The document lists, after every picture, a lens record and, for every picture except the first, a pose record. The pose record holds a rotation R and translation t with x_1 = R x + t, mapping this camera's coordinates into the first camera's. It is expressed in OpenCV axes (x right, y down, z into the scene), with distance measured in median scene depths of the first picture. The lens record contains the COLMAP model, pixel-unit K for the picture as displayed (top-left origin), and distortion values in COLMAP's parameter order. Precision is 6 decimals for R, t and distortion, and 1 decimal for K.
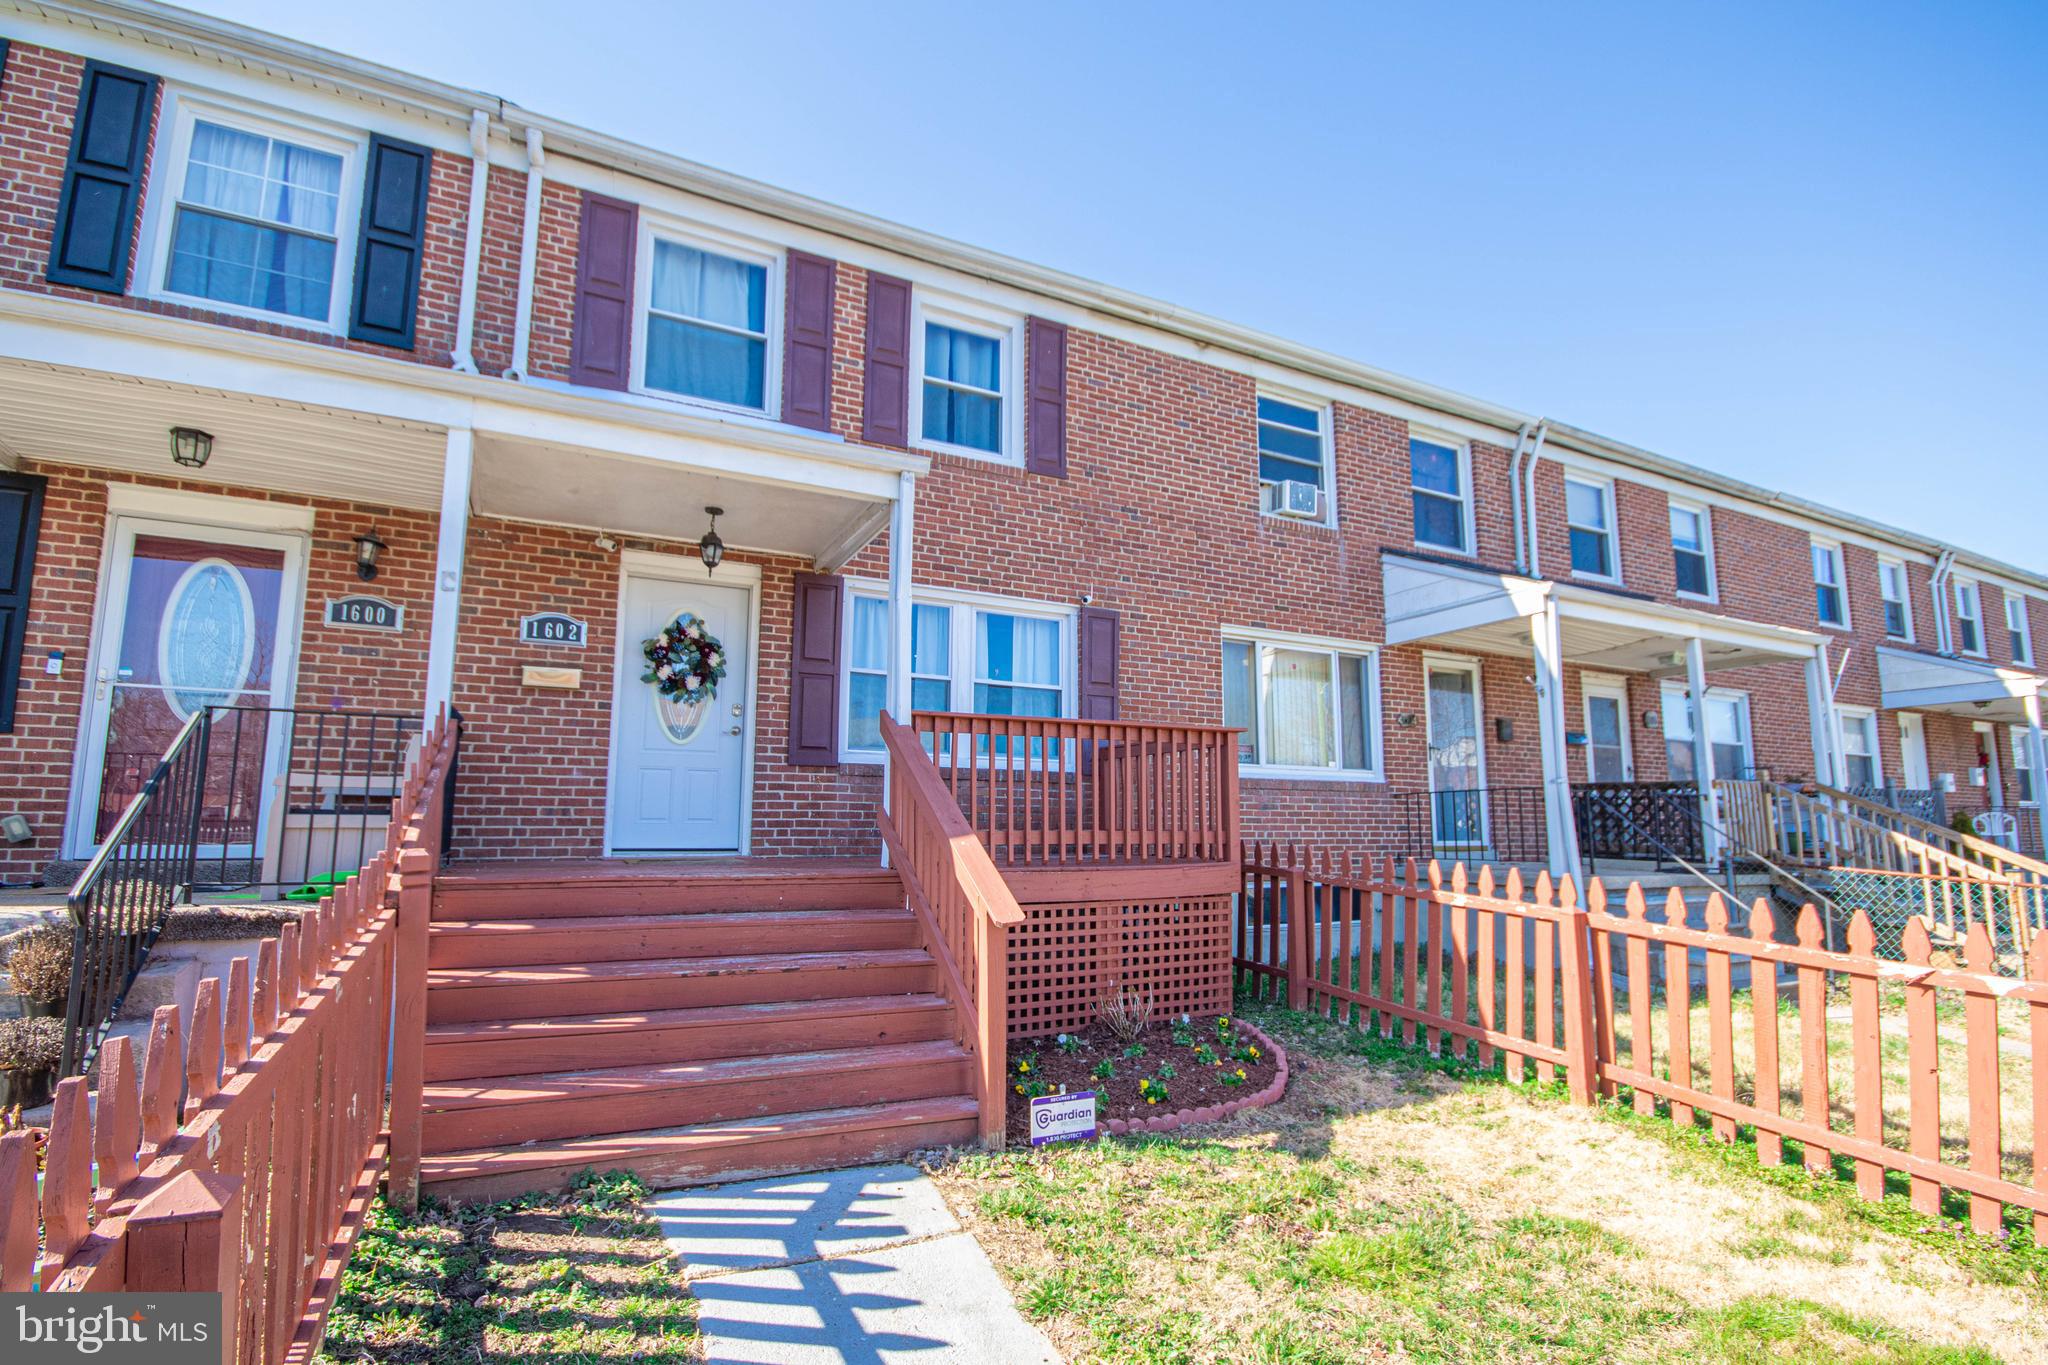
lens RADIAL K [[951.4, 0, 1041.4], [0, 951.4, 714.6], [0, 0, 1]] dist [0.004028, -0.007029]
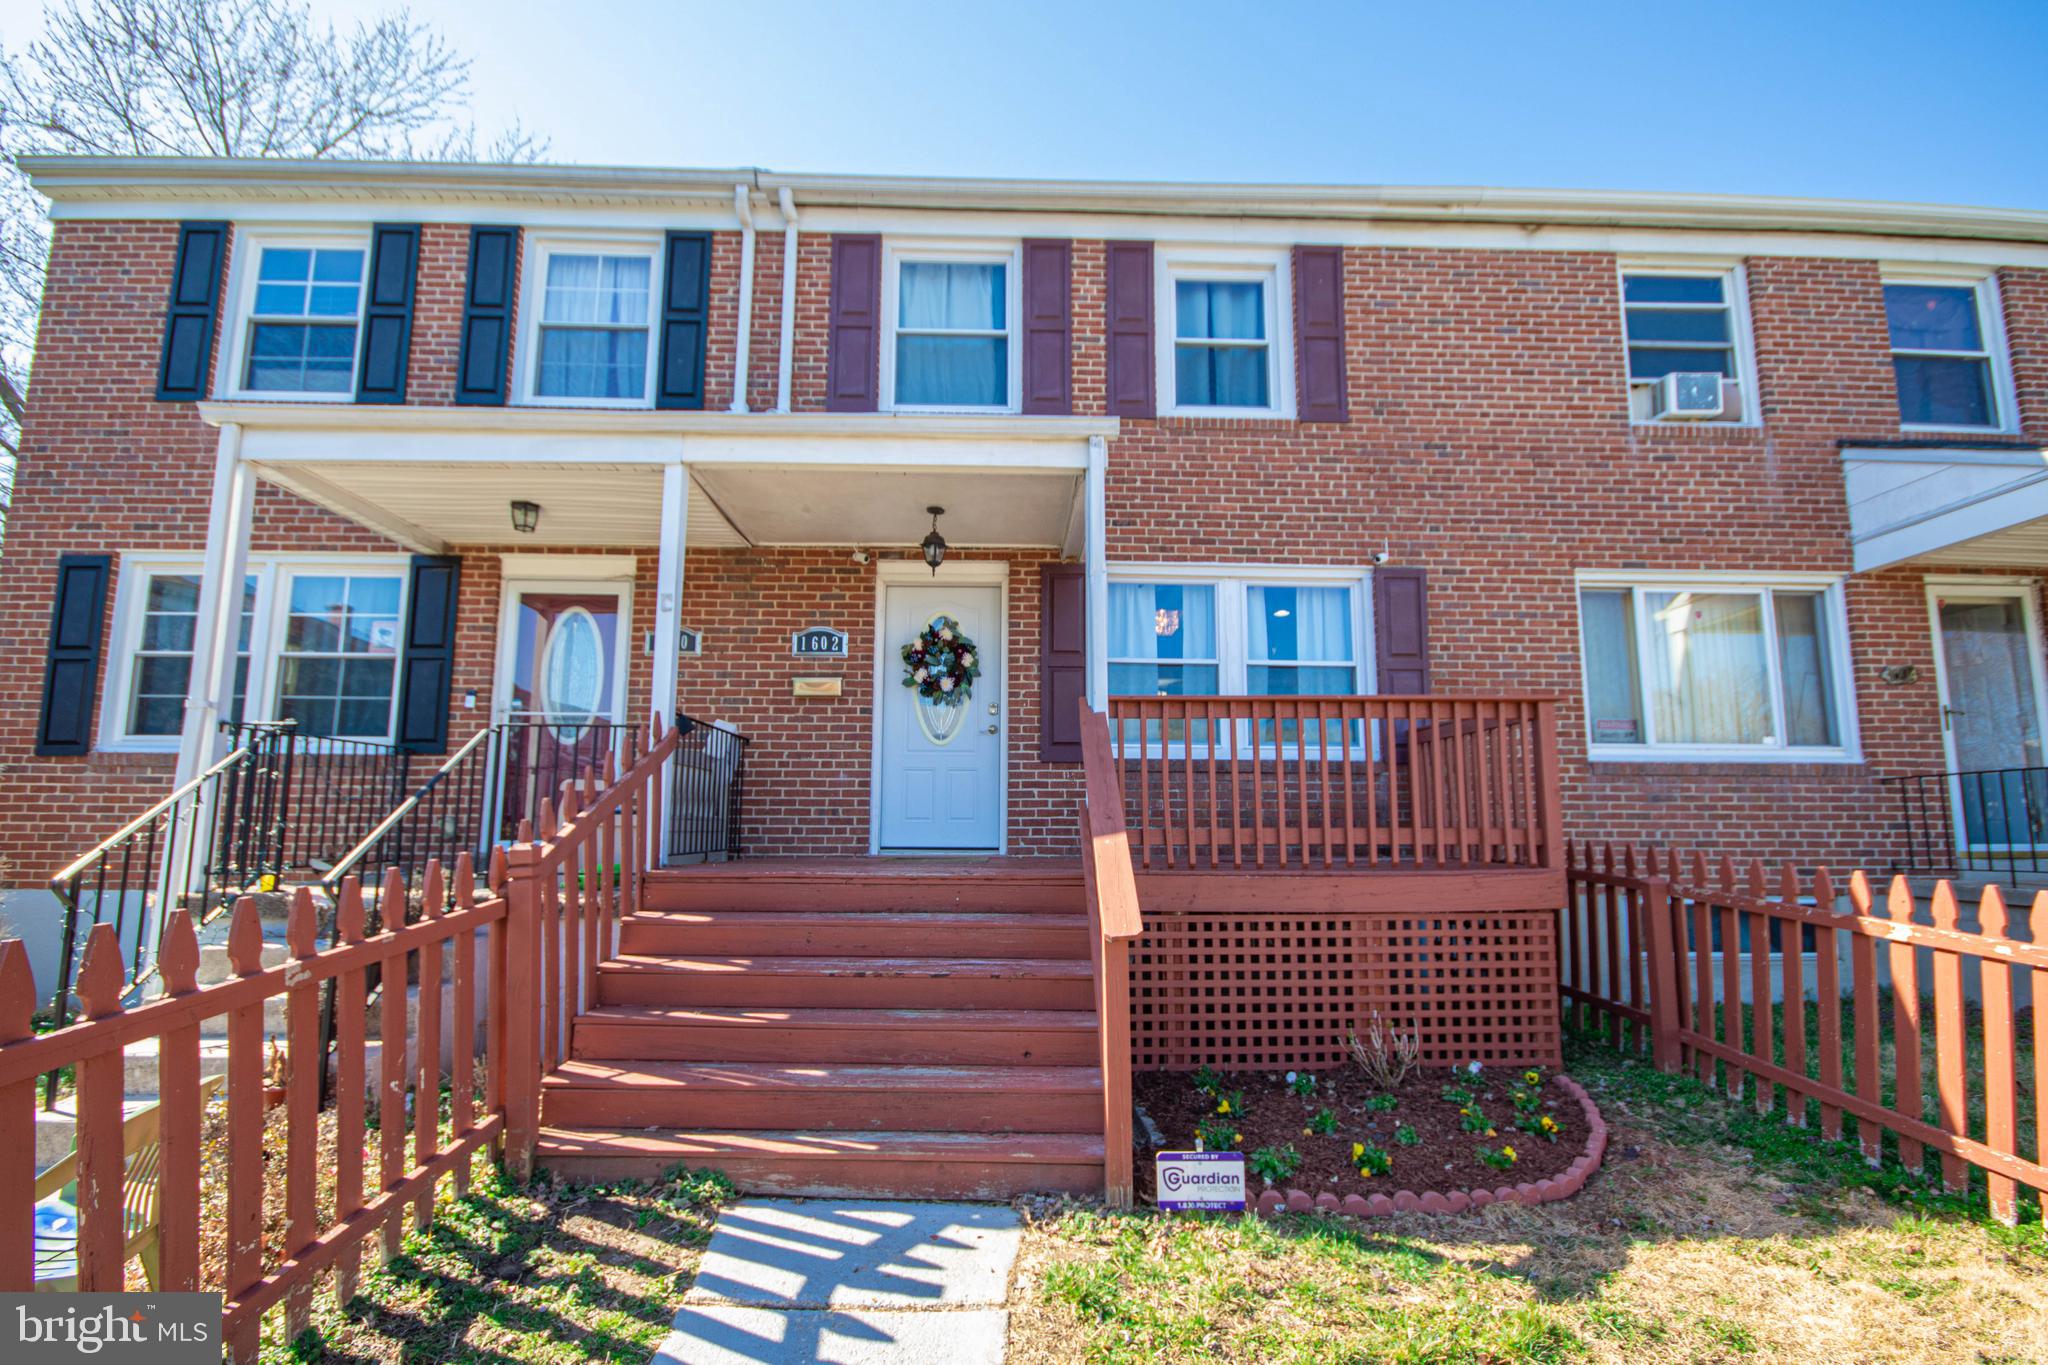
lens RADIAL K [[951.4, 0, 1039.0], [0, 951.4, 708.6], [0, 0, 1]] dist [0.004028, -0.007029]
pose [[0.903855, -0.055358, -0.424242, 0.167522], [0.051747, 0.998459, -0.020039, 0.020129], [0.424697, -0.003841, 0.905327, 0.134087]]
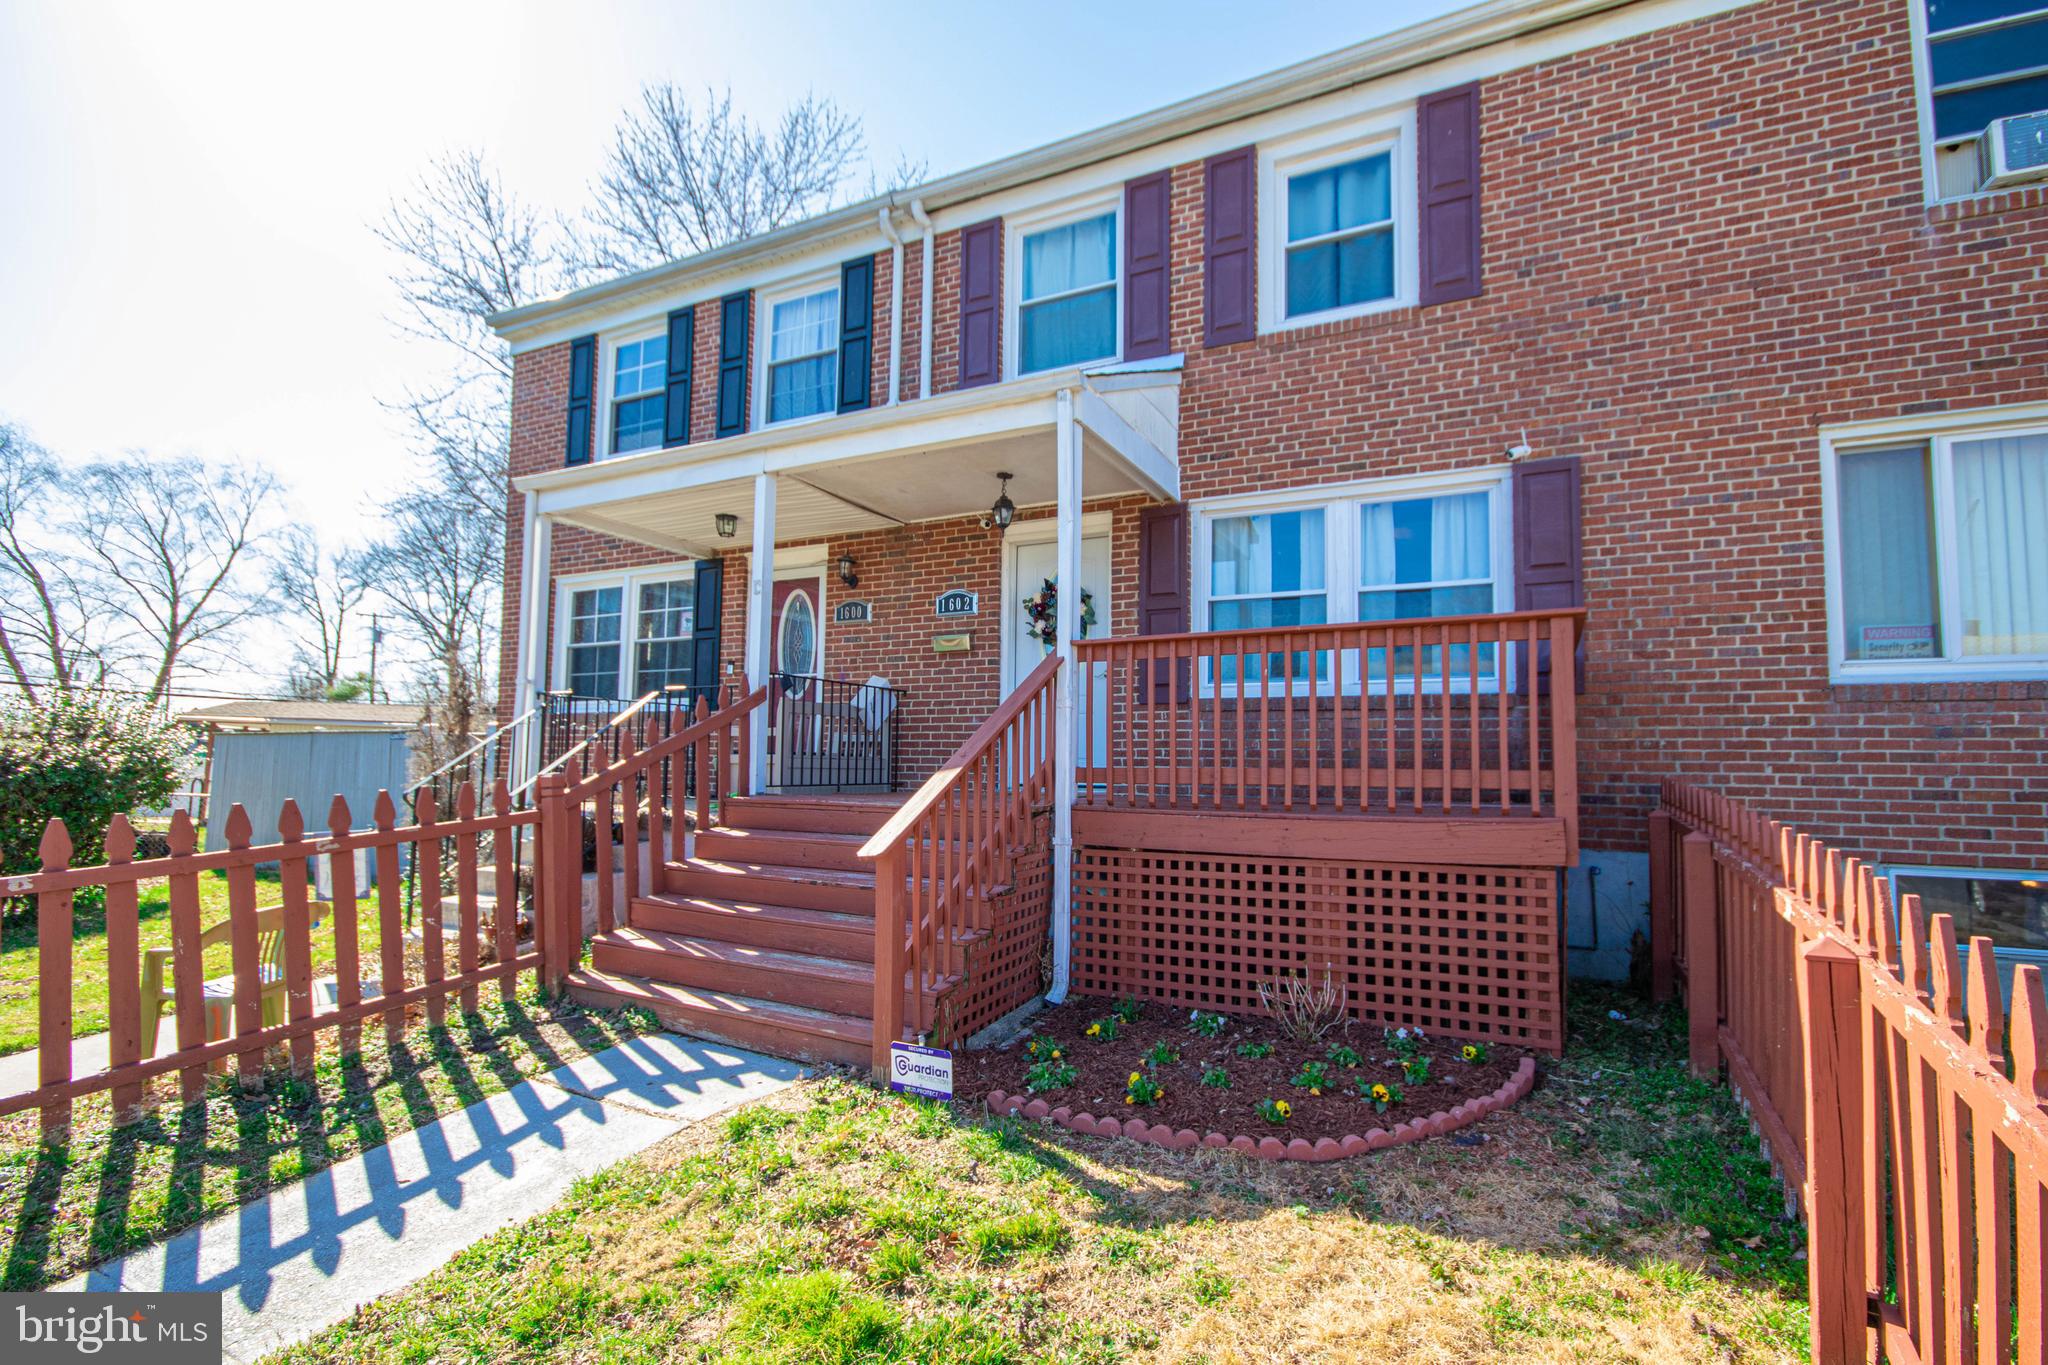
lens RADIAL K [[951.4, 0, 1037.4], [0, 951.4, 713.5], [0, 0, 1]] dist [0.004028, -0.007029]
pose [[0.586839, -0.042798, -0.808572, 0.544395], [0.088630, 0.995997, 0.011606, 0.047202], [0.804838, -0.078475, 0.588283, 0.362370]]
